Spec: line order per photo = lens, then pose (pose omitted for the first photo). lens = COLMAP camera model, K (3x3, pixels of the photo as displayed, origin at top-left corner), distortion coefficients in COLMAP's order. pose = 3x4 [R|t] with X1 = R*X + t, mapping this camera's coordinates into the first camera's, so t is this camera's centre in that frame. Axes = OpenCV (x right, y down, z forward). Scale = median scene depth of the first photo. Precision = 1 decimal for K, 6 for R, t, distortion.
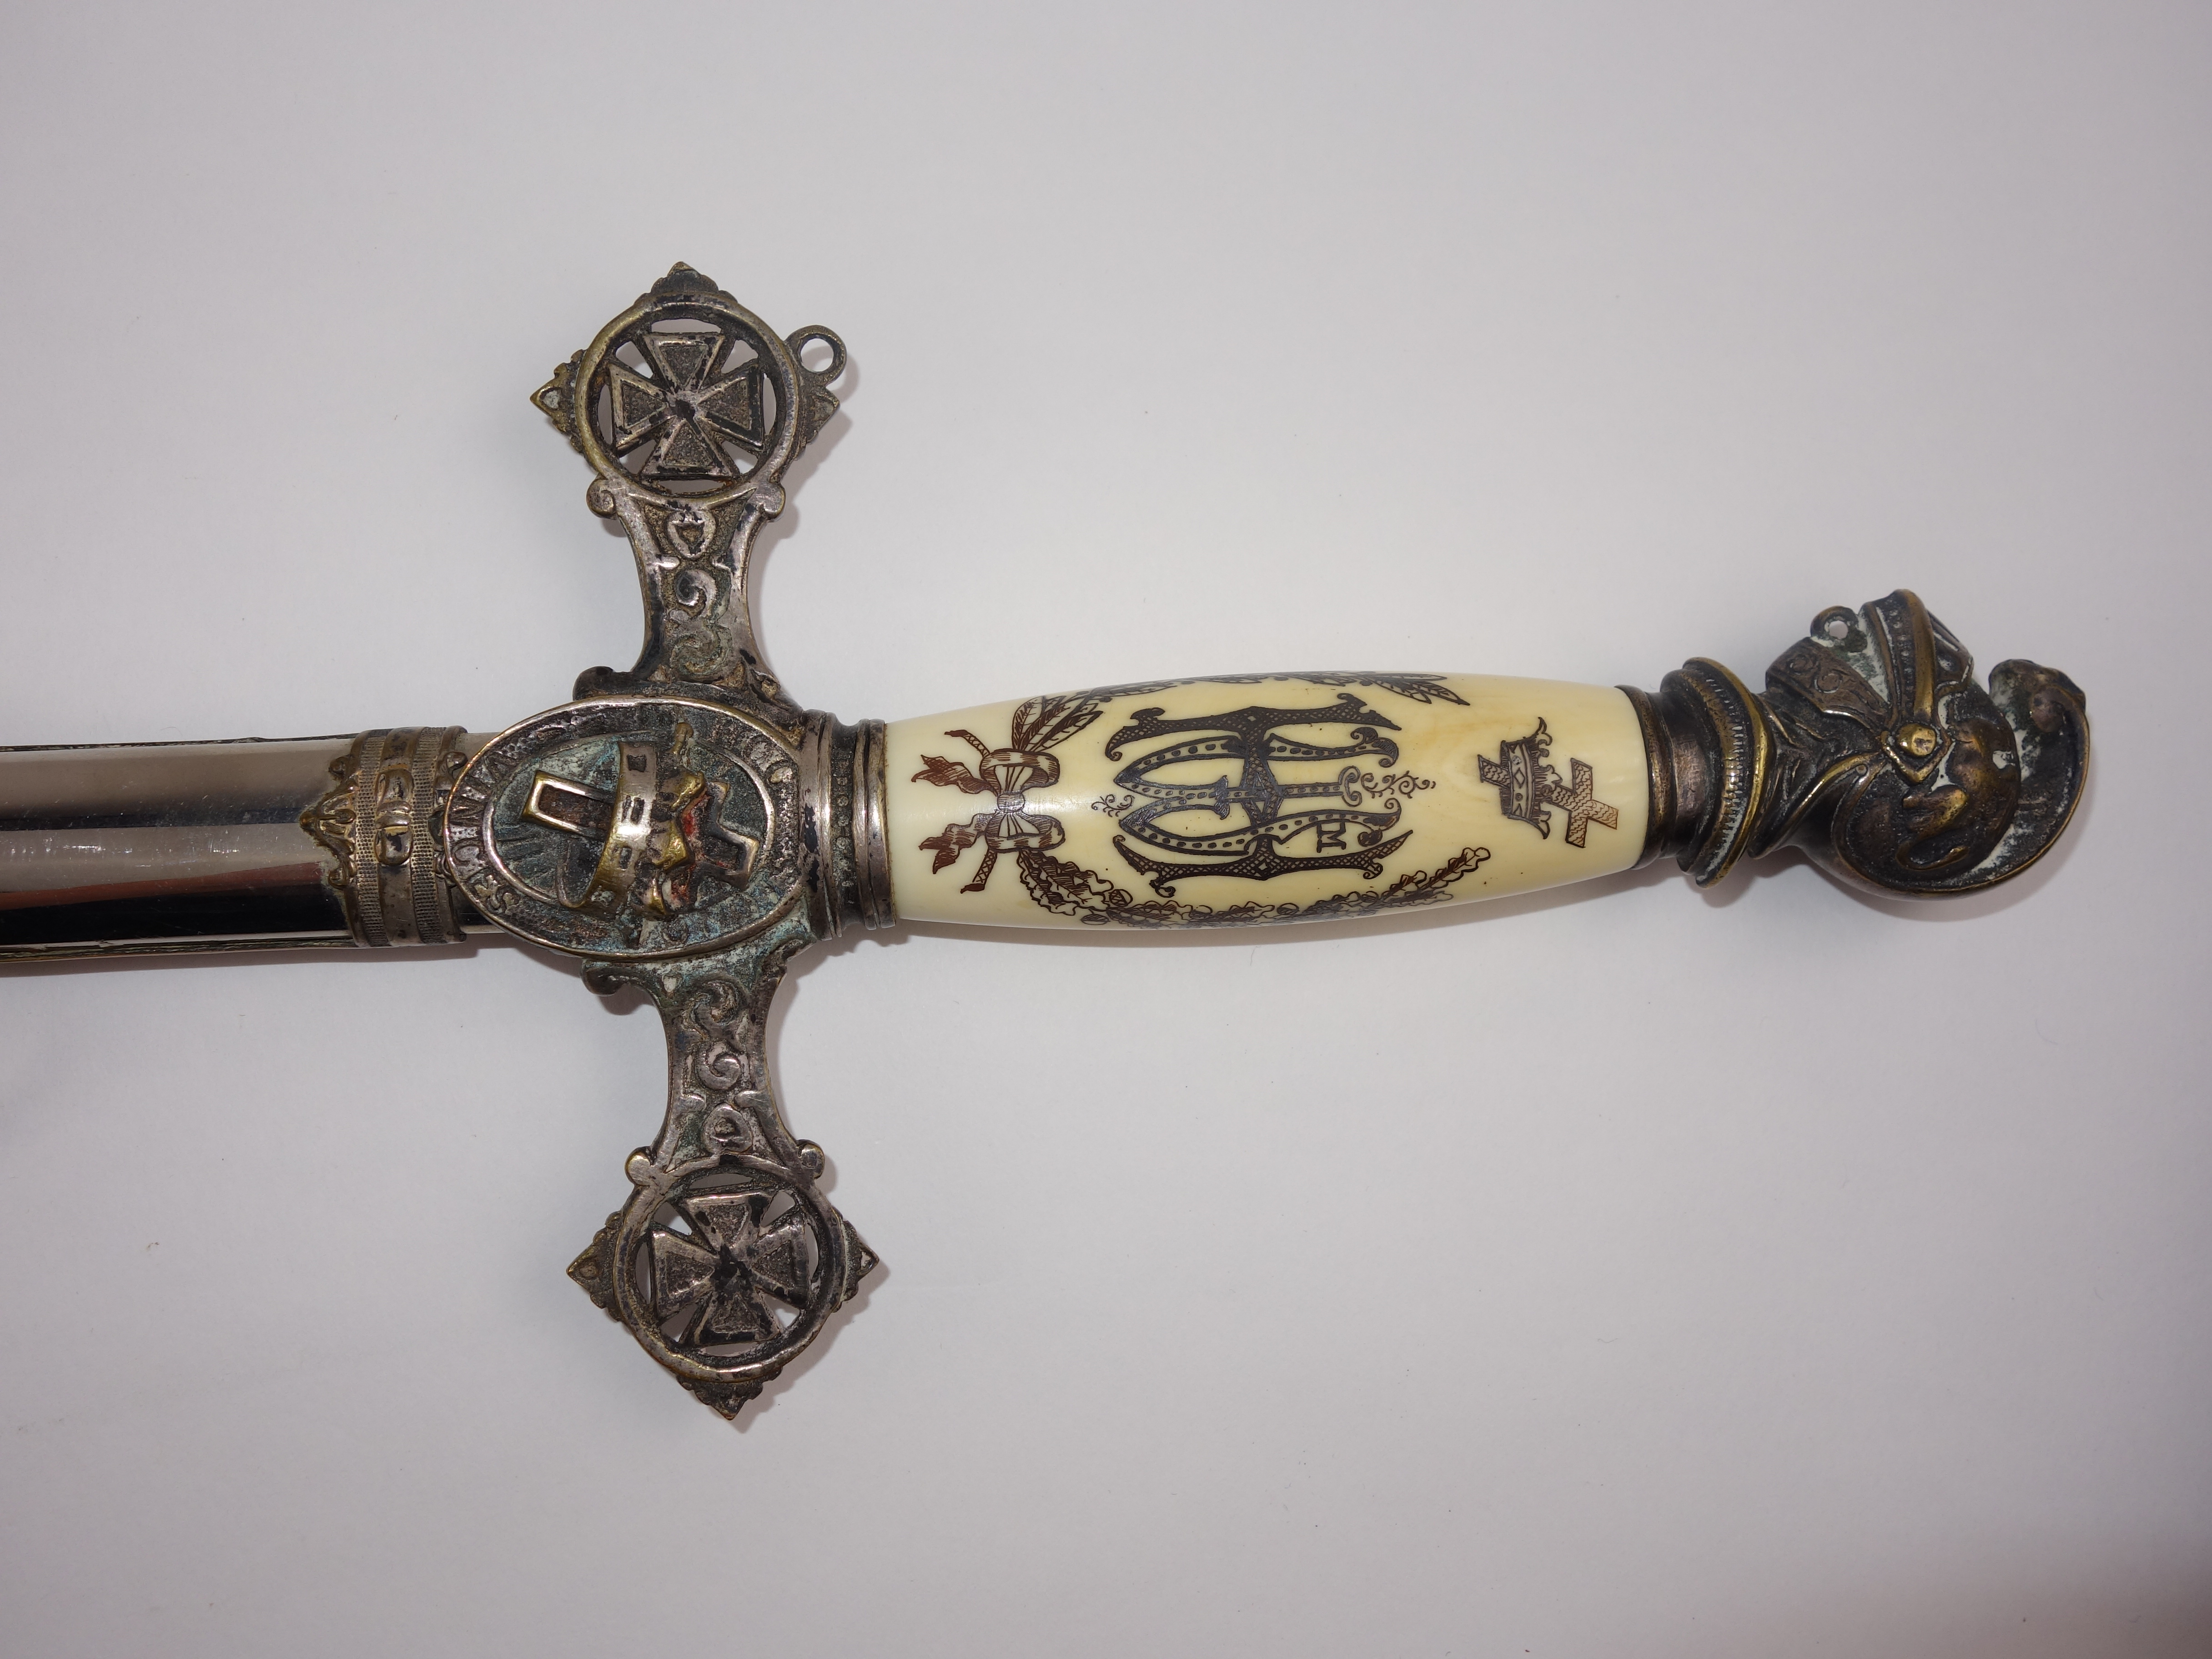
lens RADIAL K [[2002.6, 0, 1106.0], [0, 2002.6, 829.5], [0, 0, 1]] dist [0.005851, -0.001992]
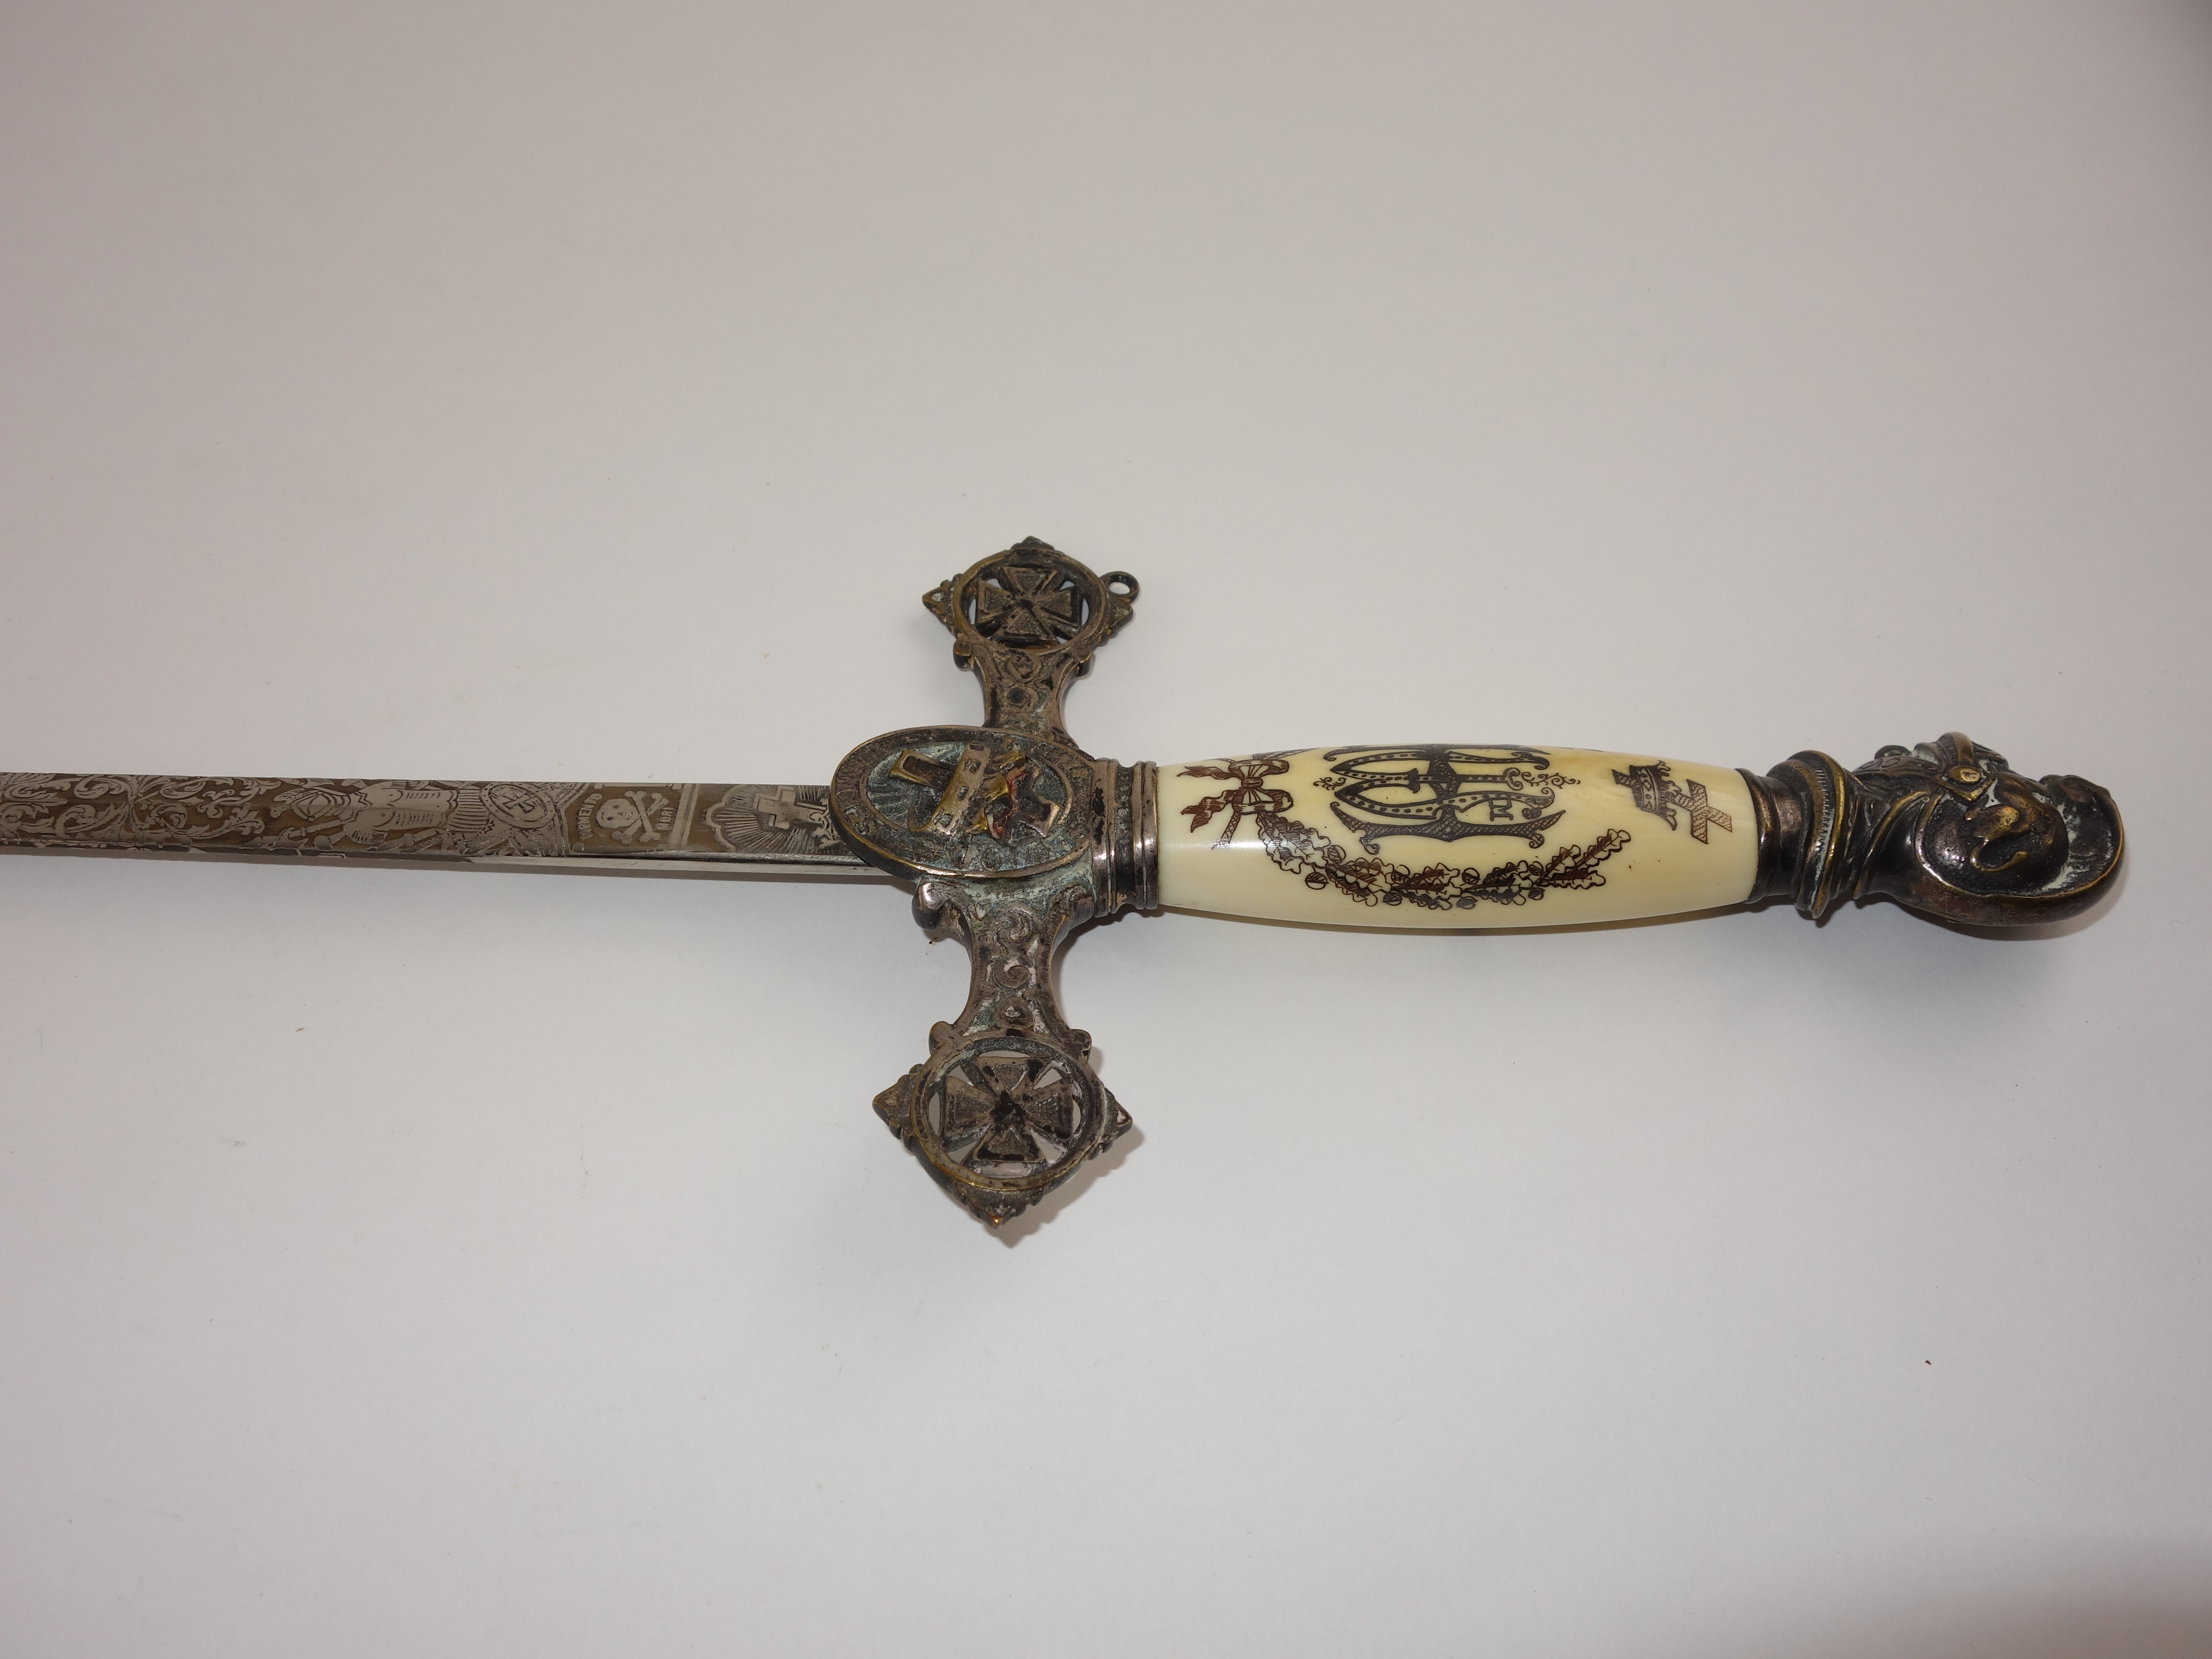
lens RADIAL K [[2002.6, 0, 1106.0], [0, 2002.6, 829.5], [0, 0, 1]] dist [0.005851, -0.001992]
pose [[0.994932, -0.004003, -0.100467, -0.010688], [-0.058271, 0.791337, -0.608596, 0.809593], [0.081939, 0.611367, 0.787094, -0.025913]]
